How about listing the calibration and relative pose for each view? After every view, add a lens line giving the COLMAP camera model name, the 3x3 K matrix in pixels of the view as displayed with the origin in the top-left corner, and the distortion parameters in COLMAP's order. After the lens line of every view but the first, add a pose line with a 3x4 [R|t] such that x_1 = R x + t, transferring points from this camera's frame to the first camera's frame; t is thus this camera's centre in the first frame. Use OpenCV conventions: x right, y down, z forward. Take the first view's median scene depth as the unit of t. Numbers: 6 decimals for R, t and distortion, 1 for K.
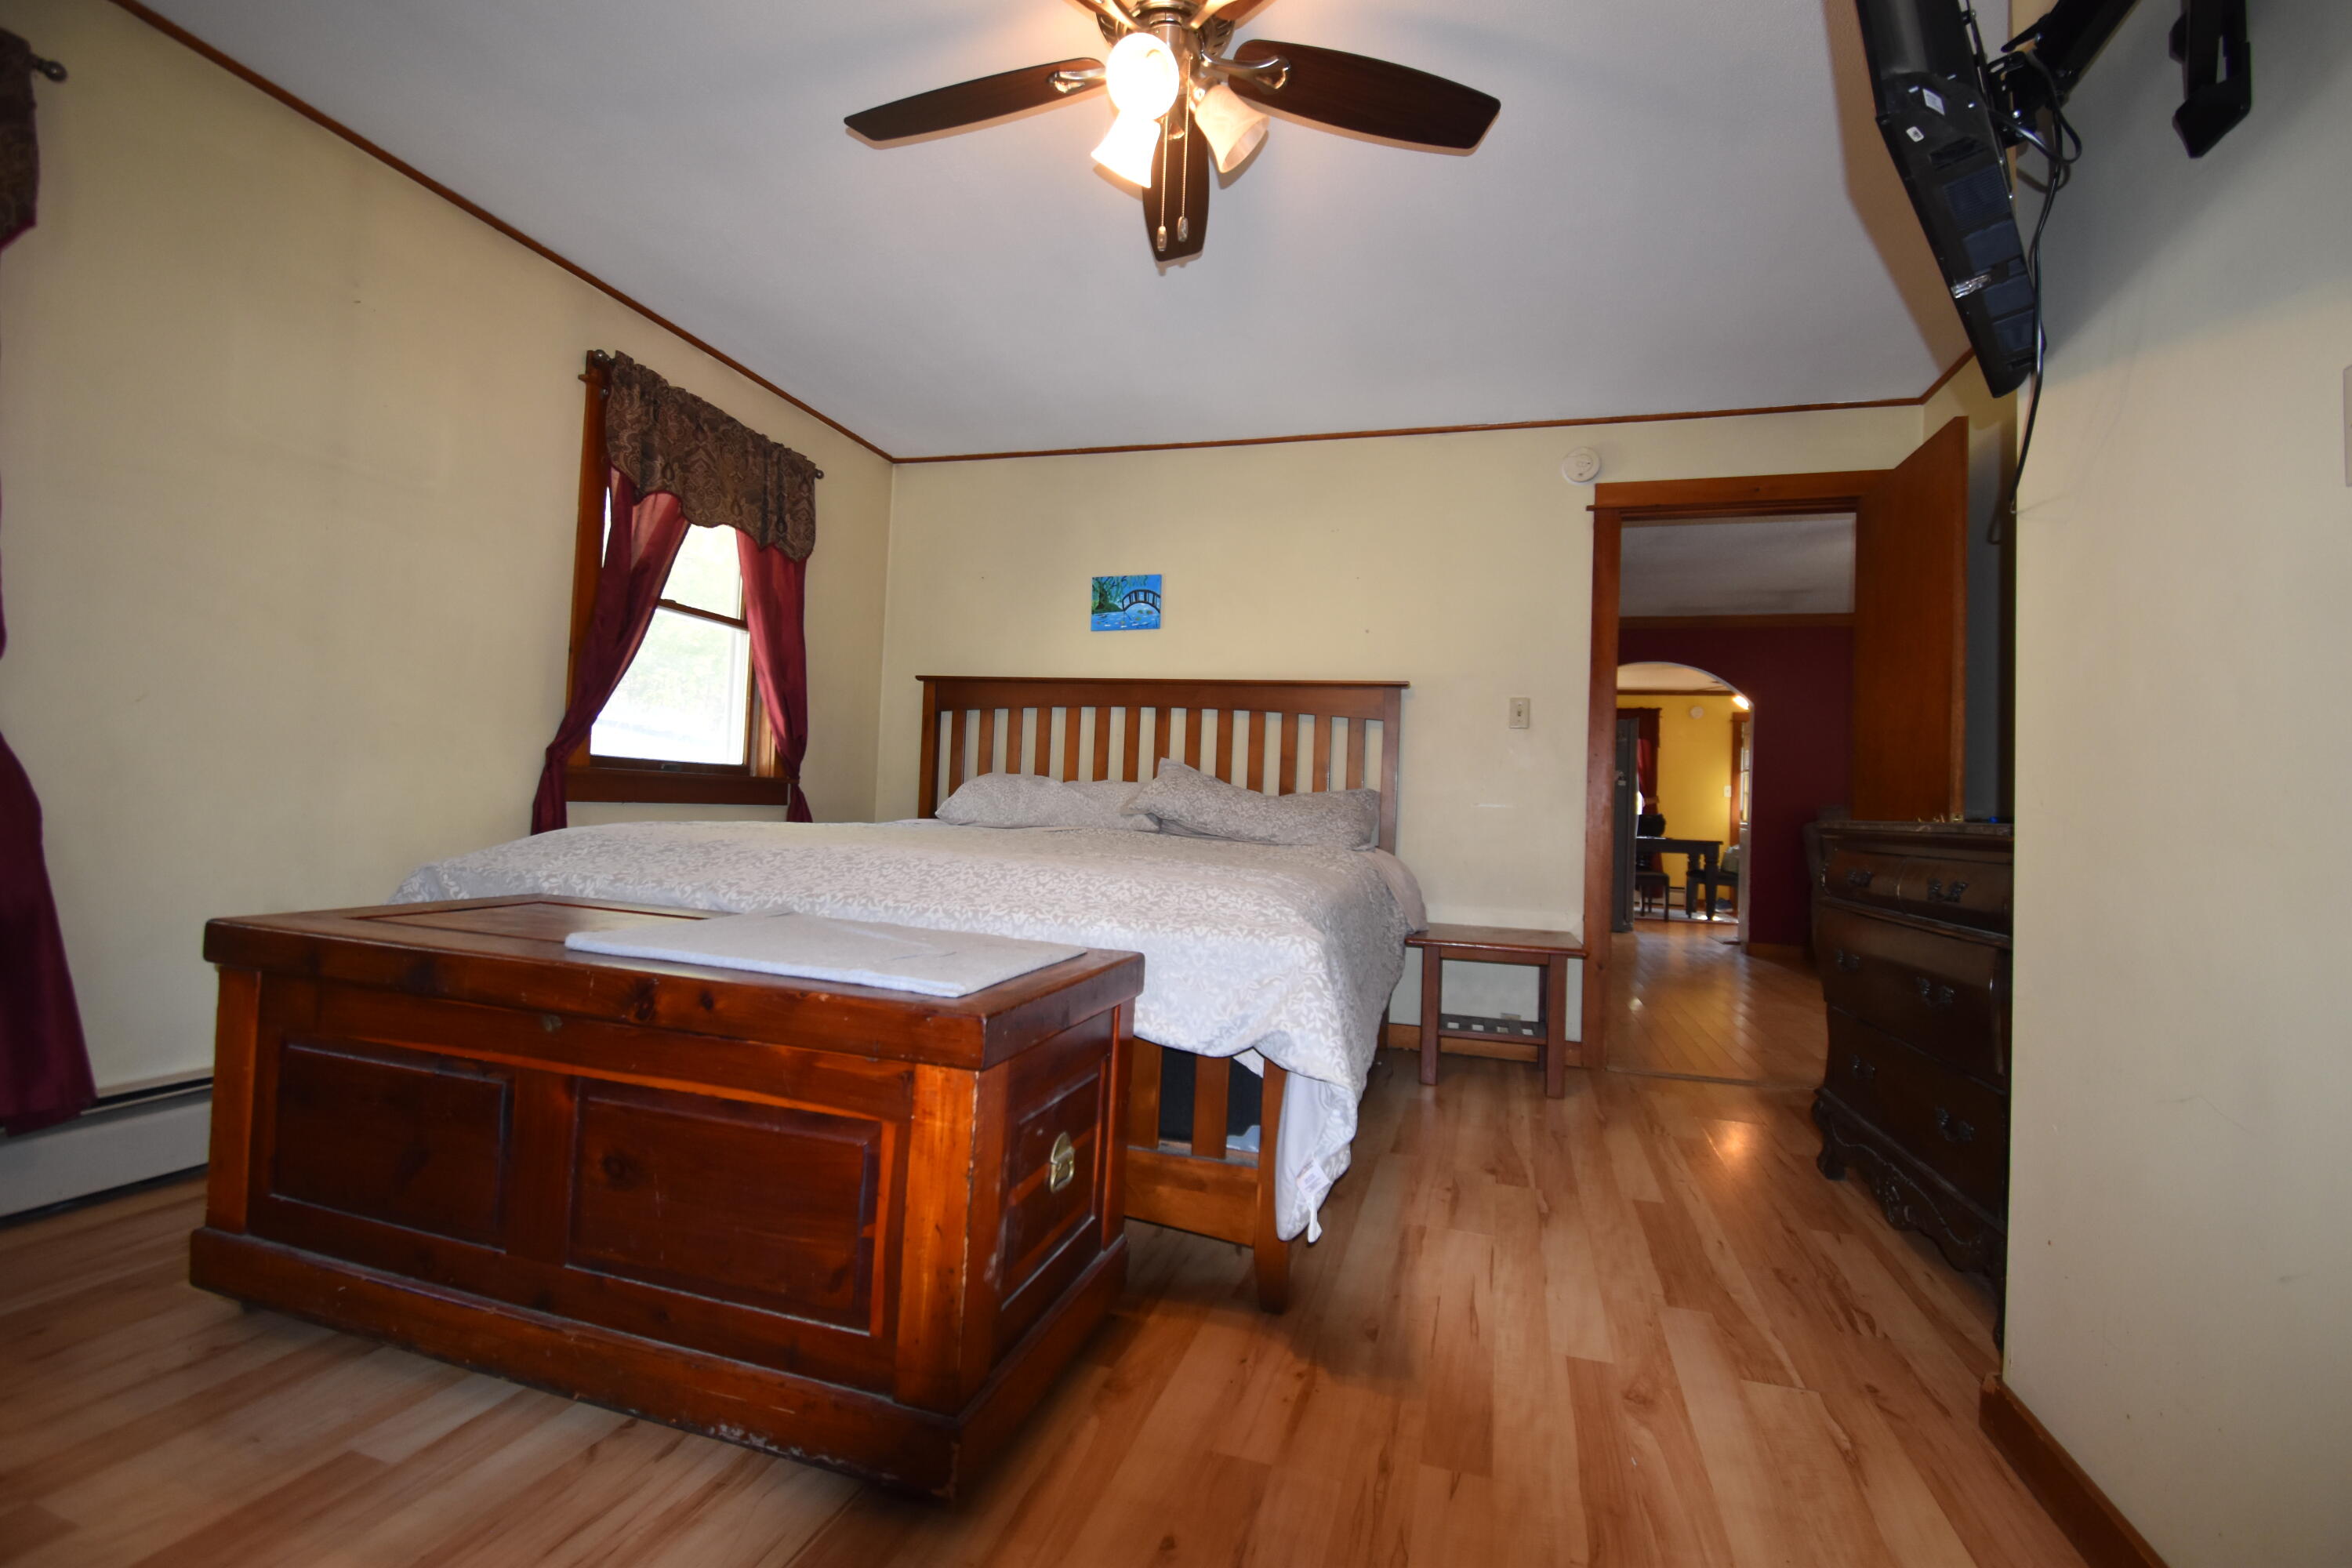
lens RADIAL K [[1038.0, 0, 1190.0], [0, 1038.0, 774.1], [0, 0, 1]] dist [0.027085, -0.028415]
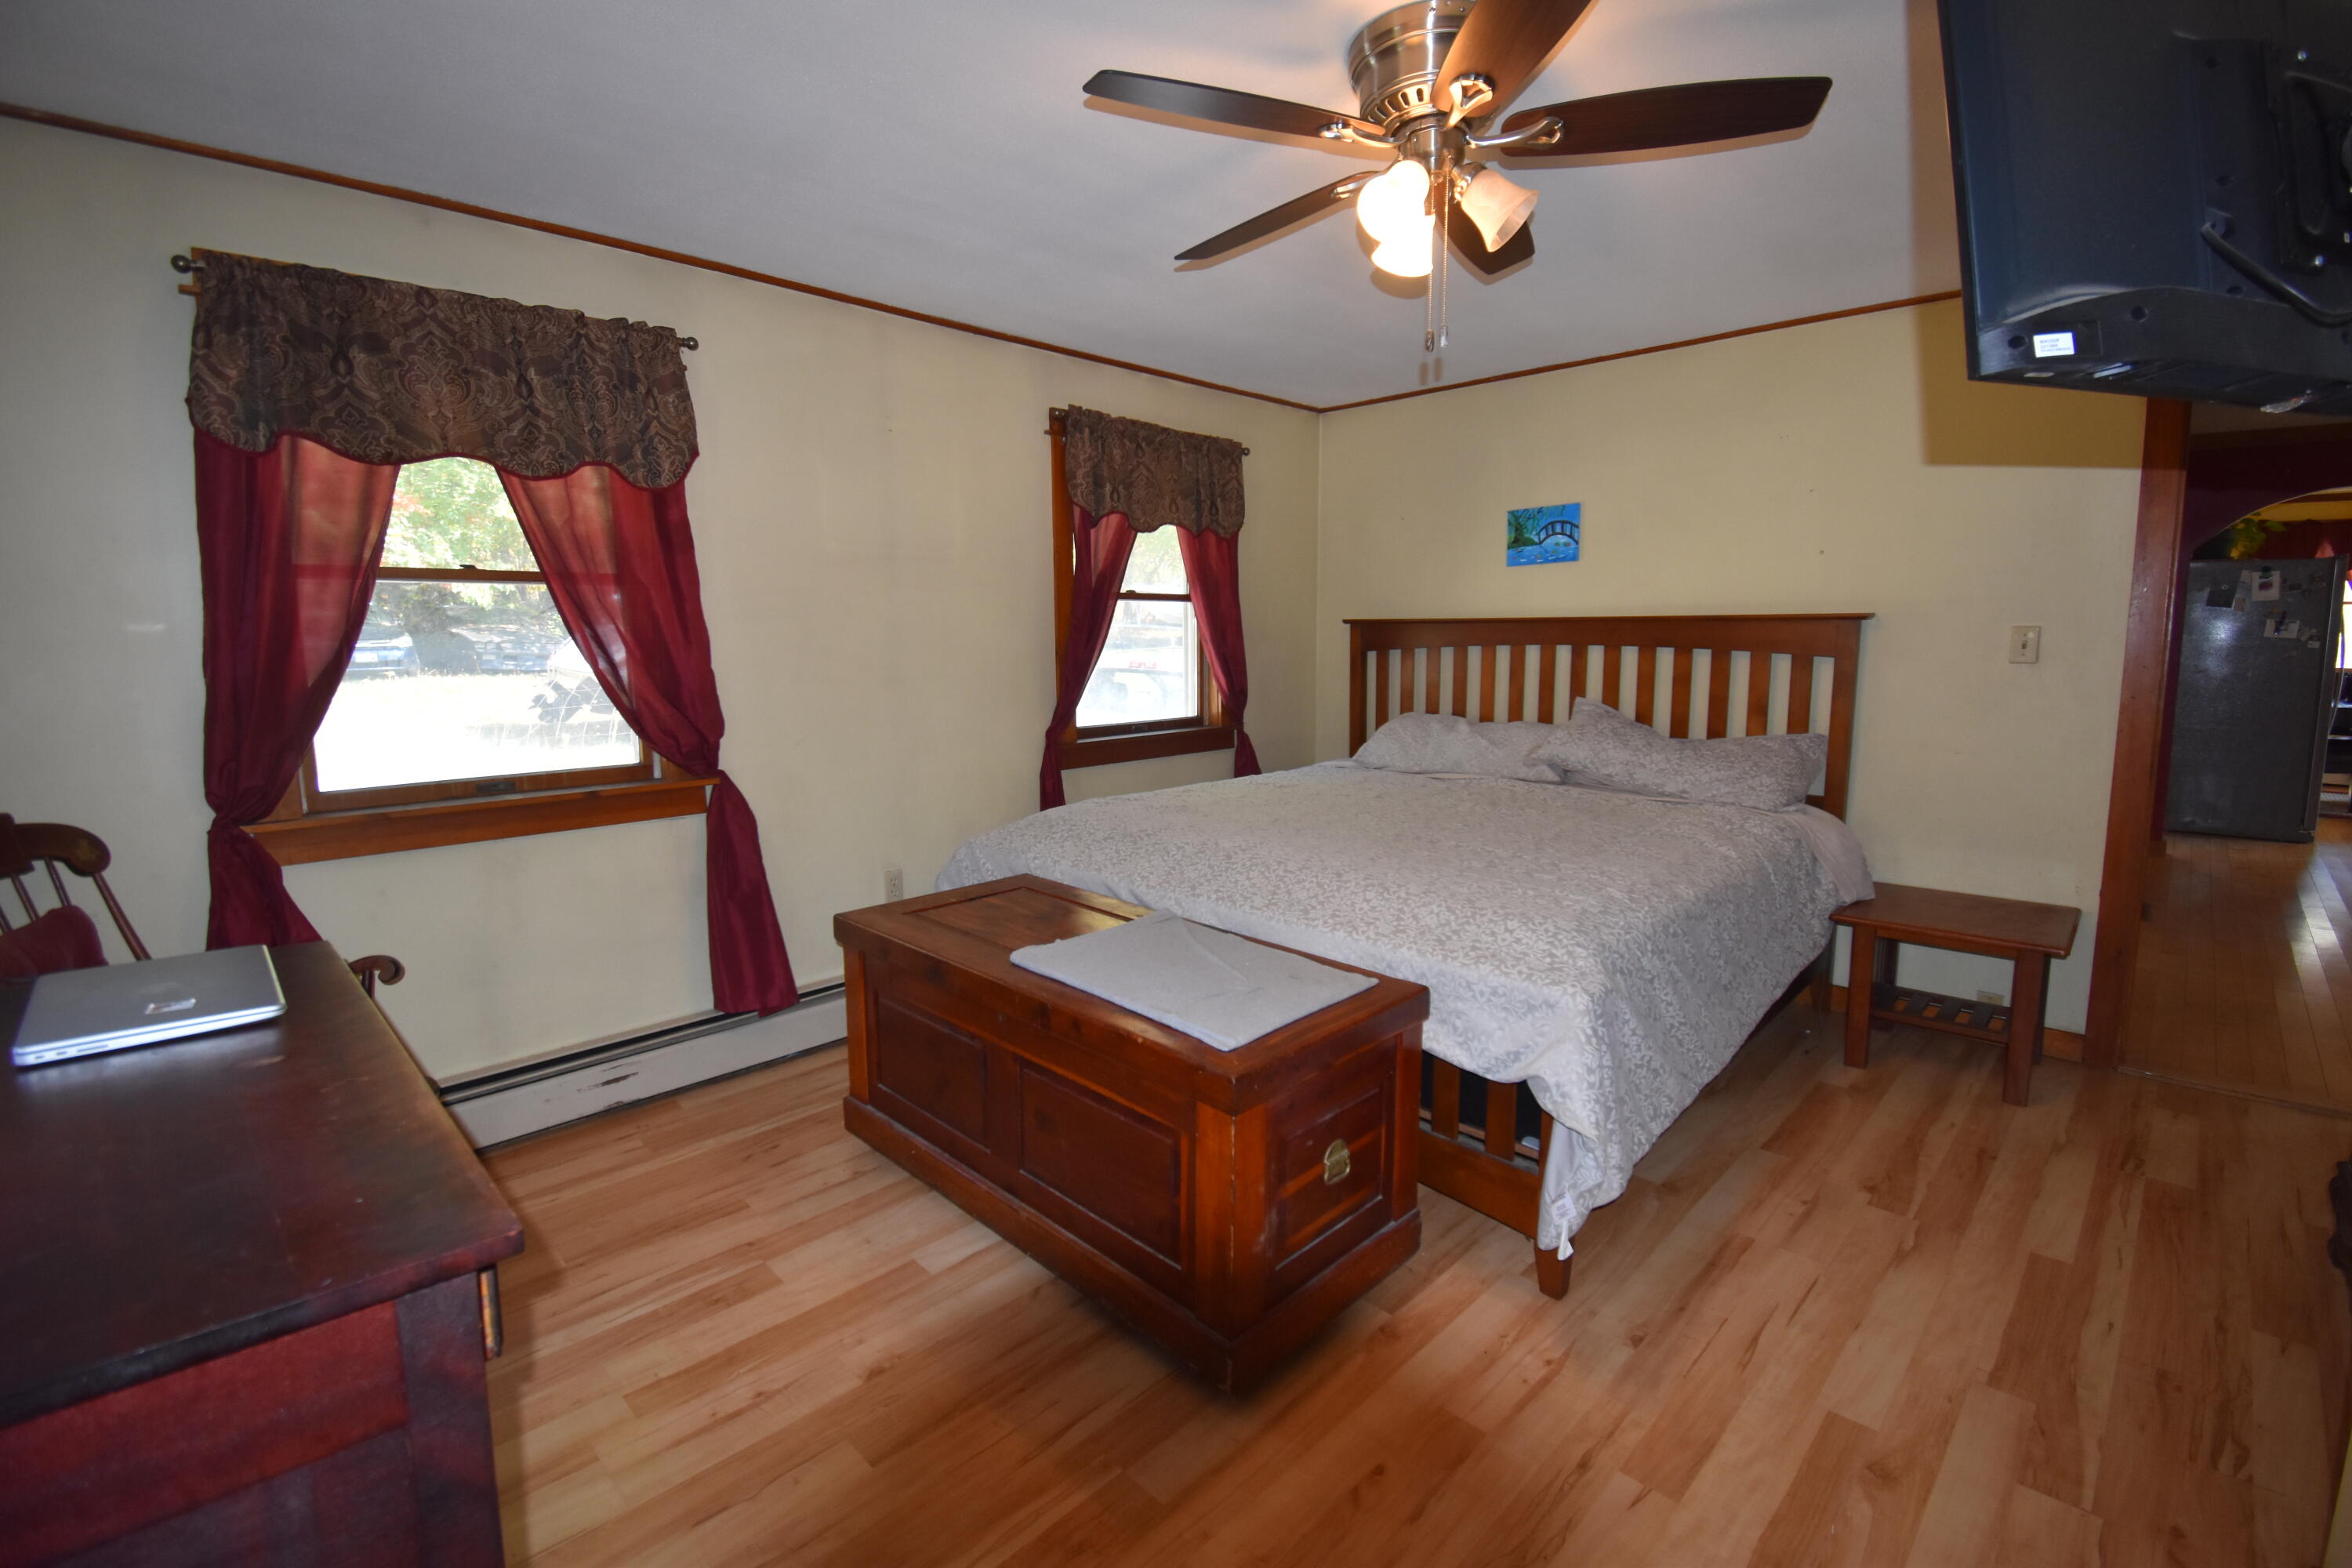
lens RADIAL K [[1038.0, 0, 1190.0], [0, 1038.0, 774.1], [0, 0, 1]] dist [0.027085, -0.028415]
pose [[0.881567, 0.017616, -0.471731, 0.156497], [0.058032, 0.987679, 0.145334, -0.146223], [0.468479, -0.155498, 0.869683, -0.058822]]
